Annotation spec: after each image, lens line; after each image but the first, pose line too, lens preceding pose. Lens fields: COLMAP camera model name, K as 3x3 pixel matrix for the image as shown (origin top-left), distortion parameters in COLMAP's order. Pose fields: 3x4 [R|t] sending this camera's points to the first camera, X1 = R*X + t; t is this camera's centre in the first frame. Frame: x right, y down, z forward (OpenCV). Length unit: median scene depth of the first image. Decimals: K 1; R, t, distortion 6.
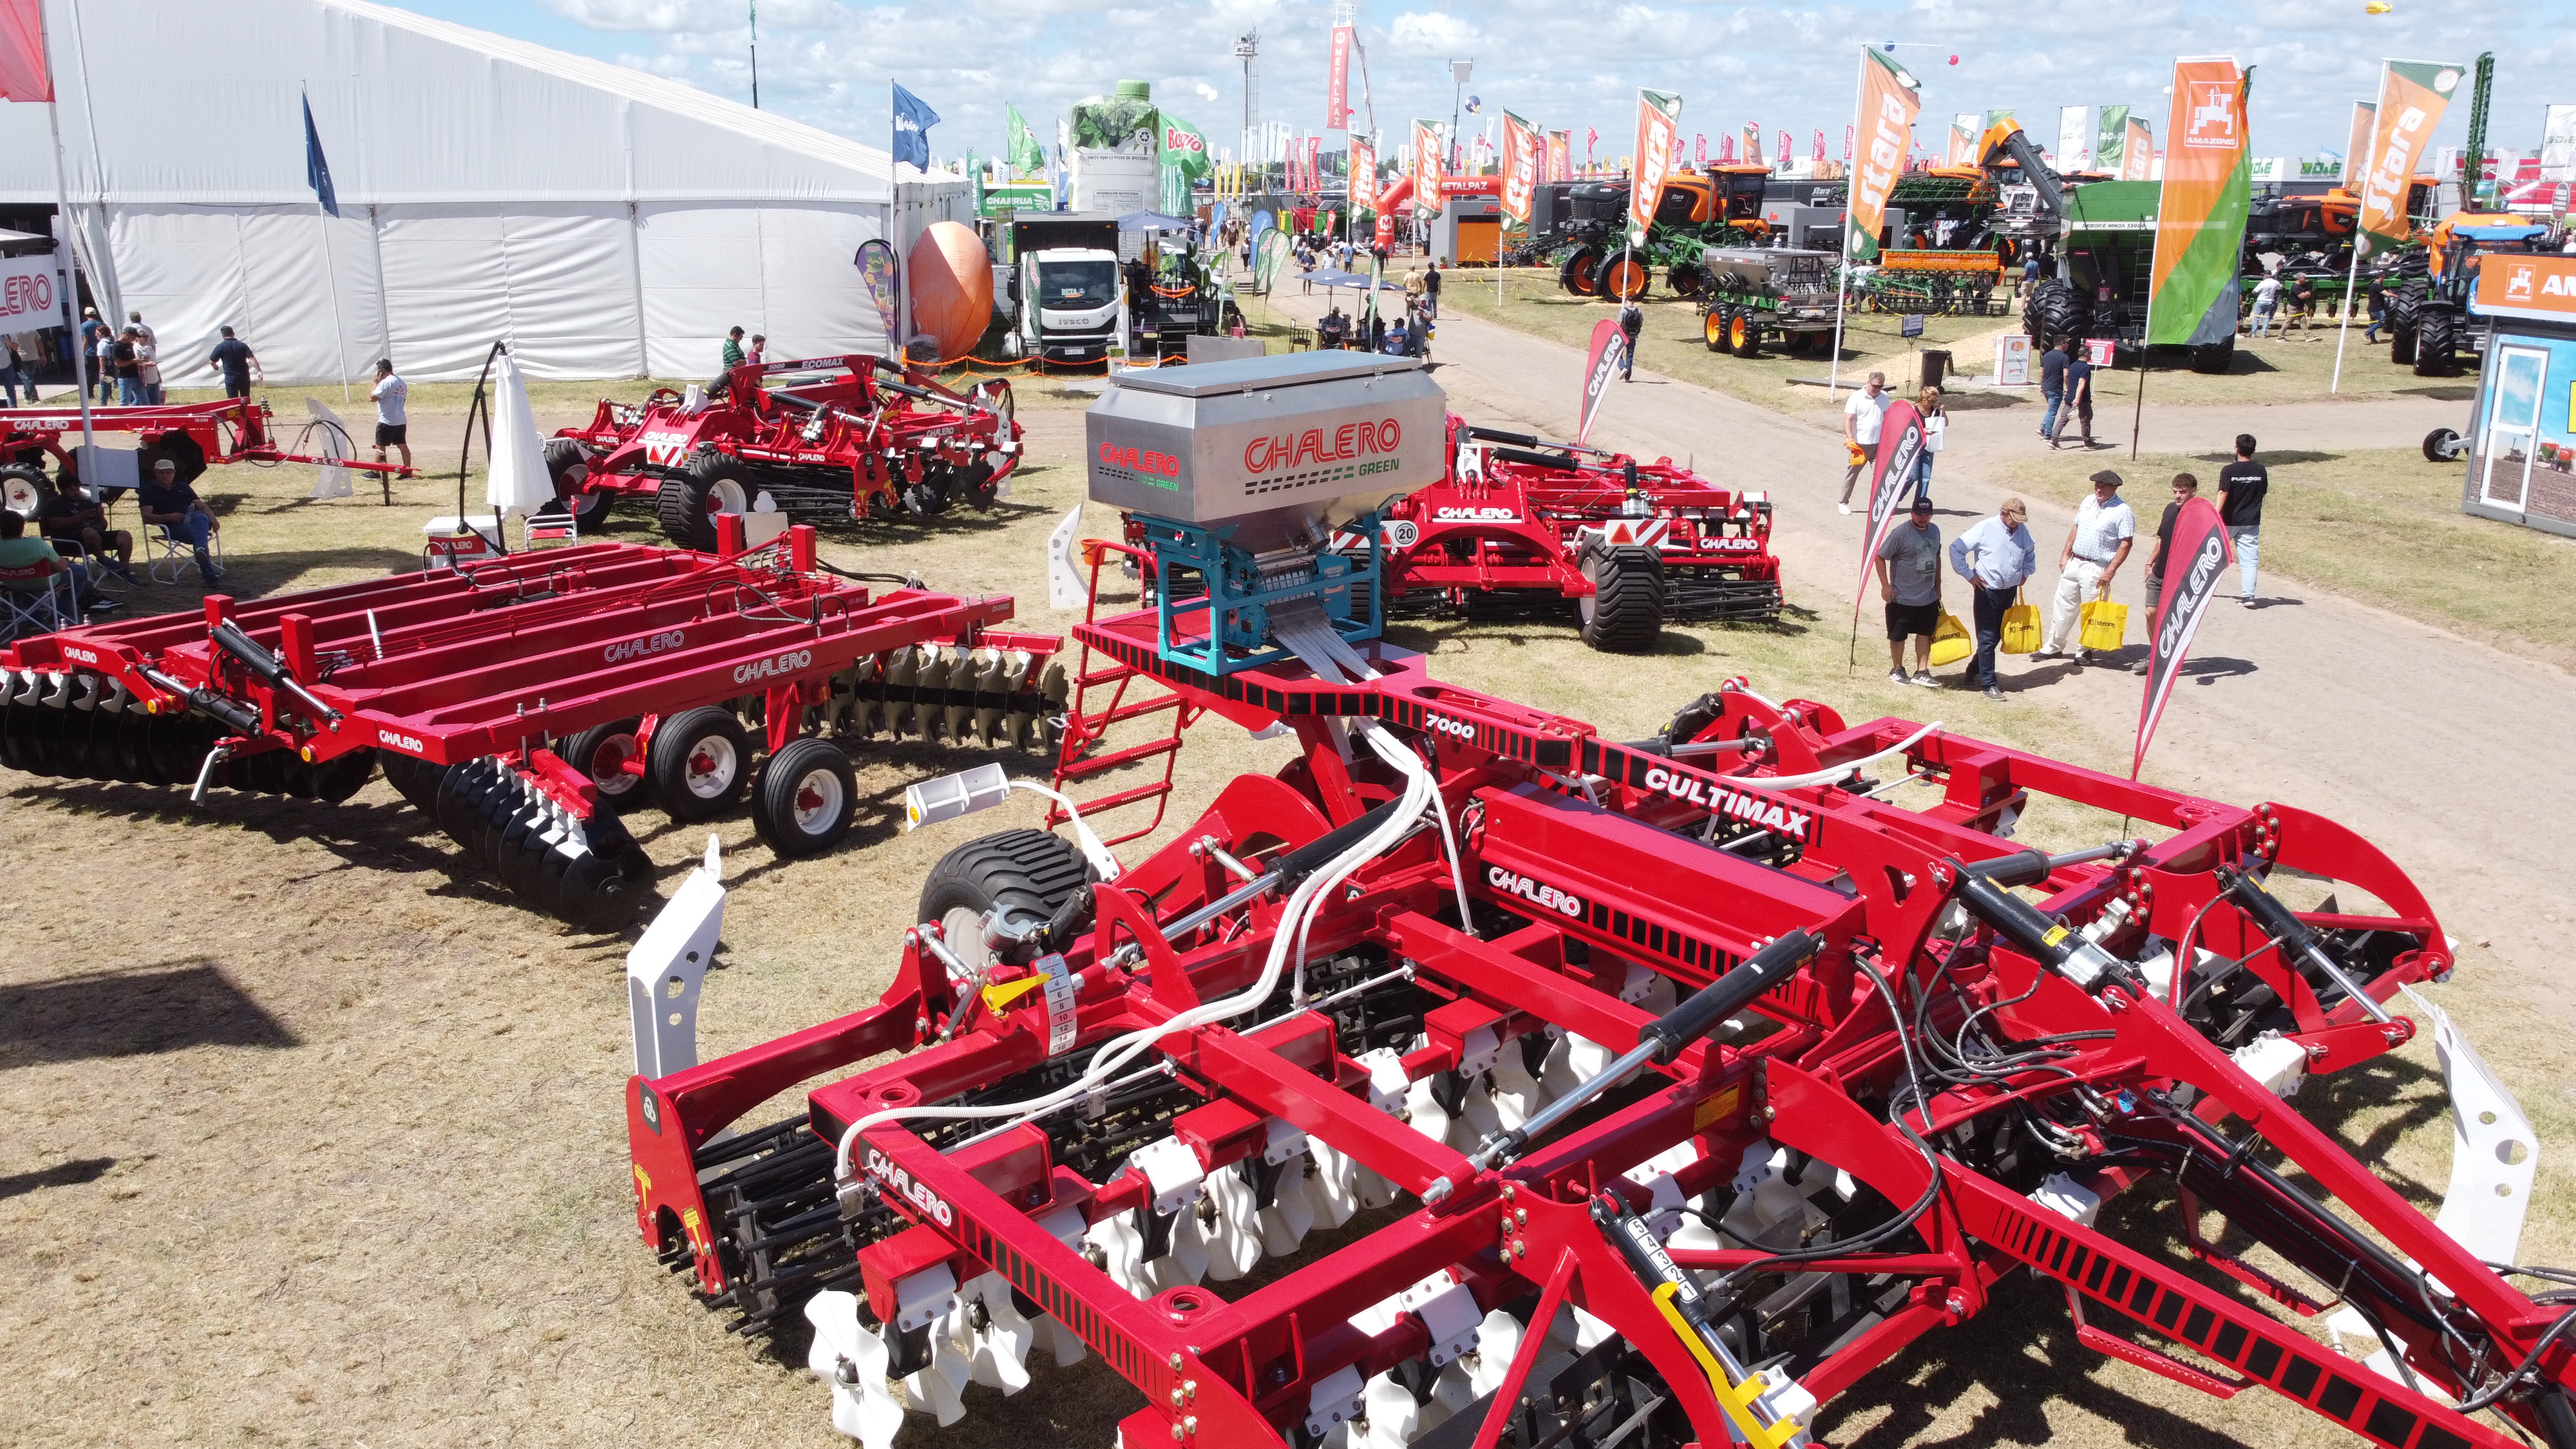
lens RADIAL K [[1985.6, 0, 1251.7], [0, 1985.6, 711.1], [0, 0, 1]] dist [0.007343, -0.034690]
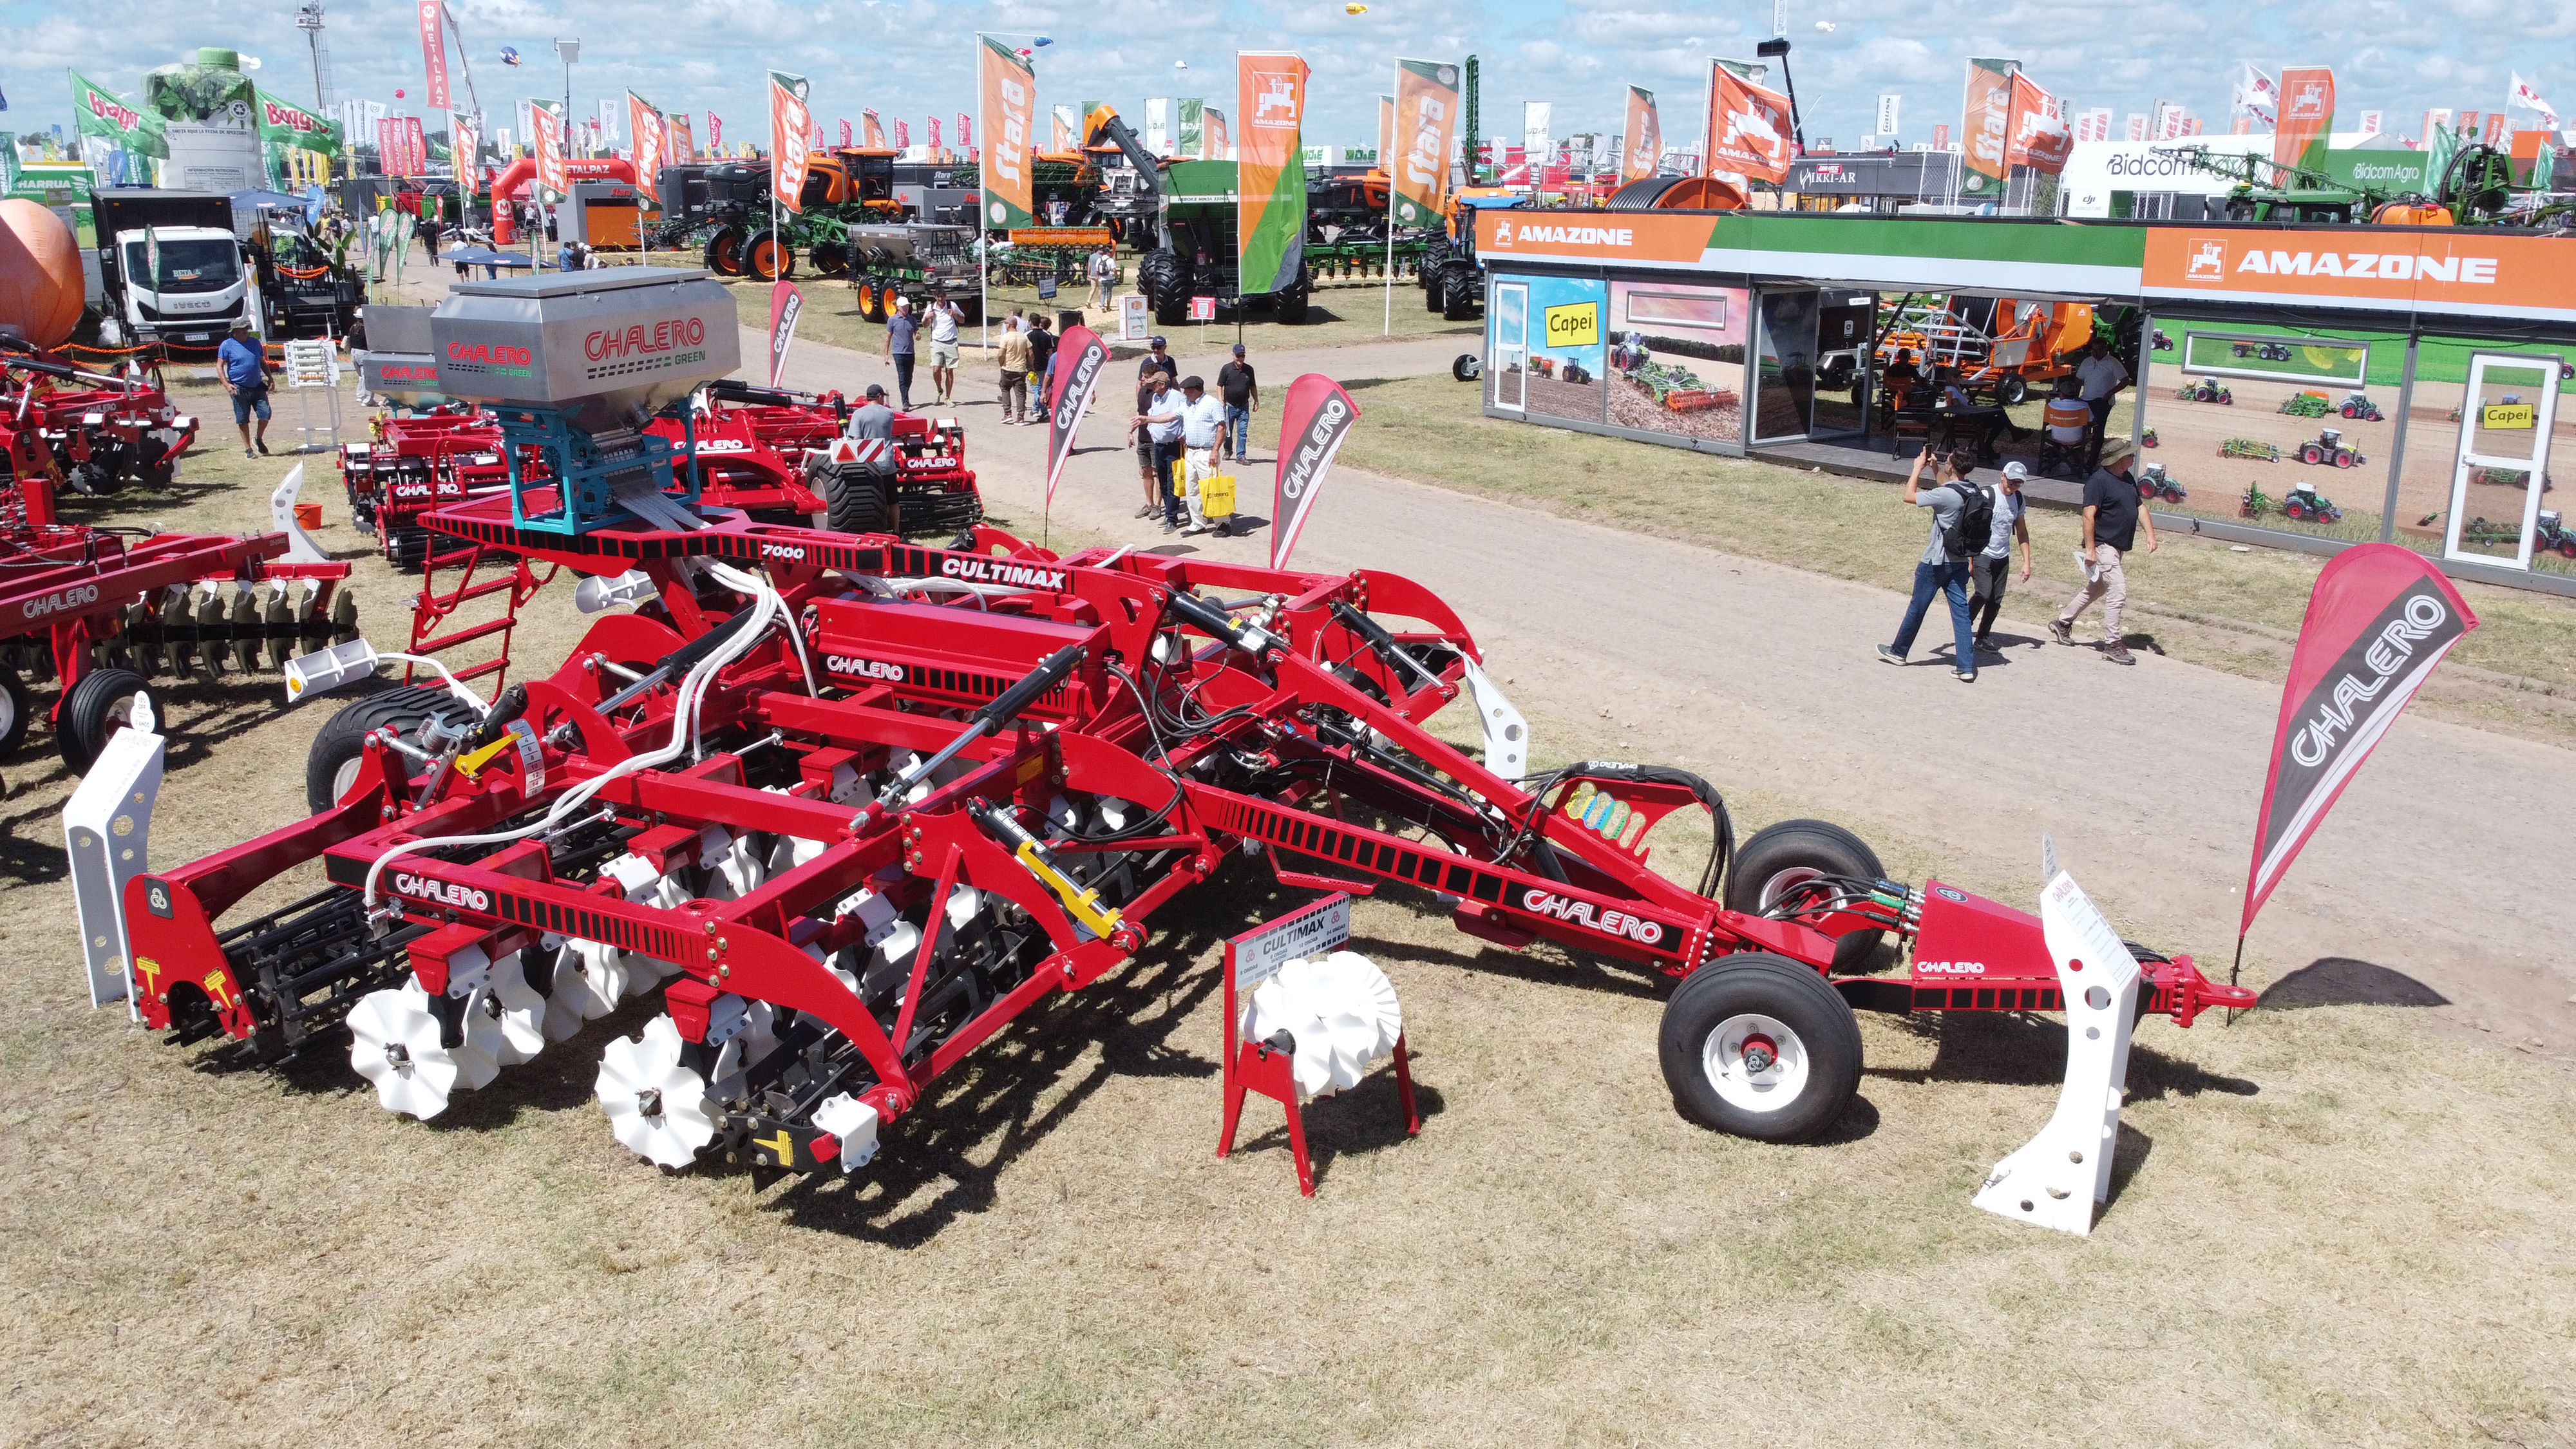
lens RADIAL K [[1965.3, 0, 1288.0], [0, 1965.3, 724.5], [0, 0, 1]] dist [0.015636, 0.004836]
pose [[0.903480, -0.116027, 0.412628, -0.052361], [0.110554, 0.993174, 0.037204, 0.039617], [-0.414128, 0.012004, 0.910140, -0.107004]]
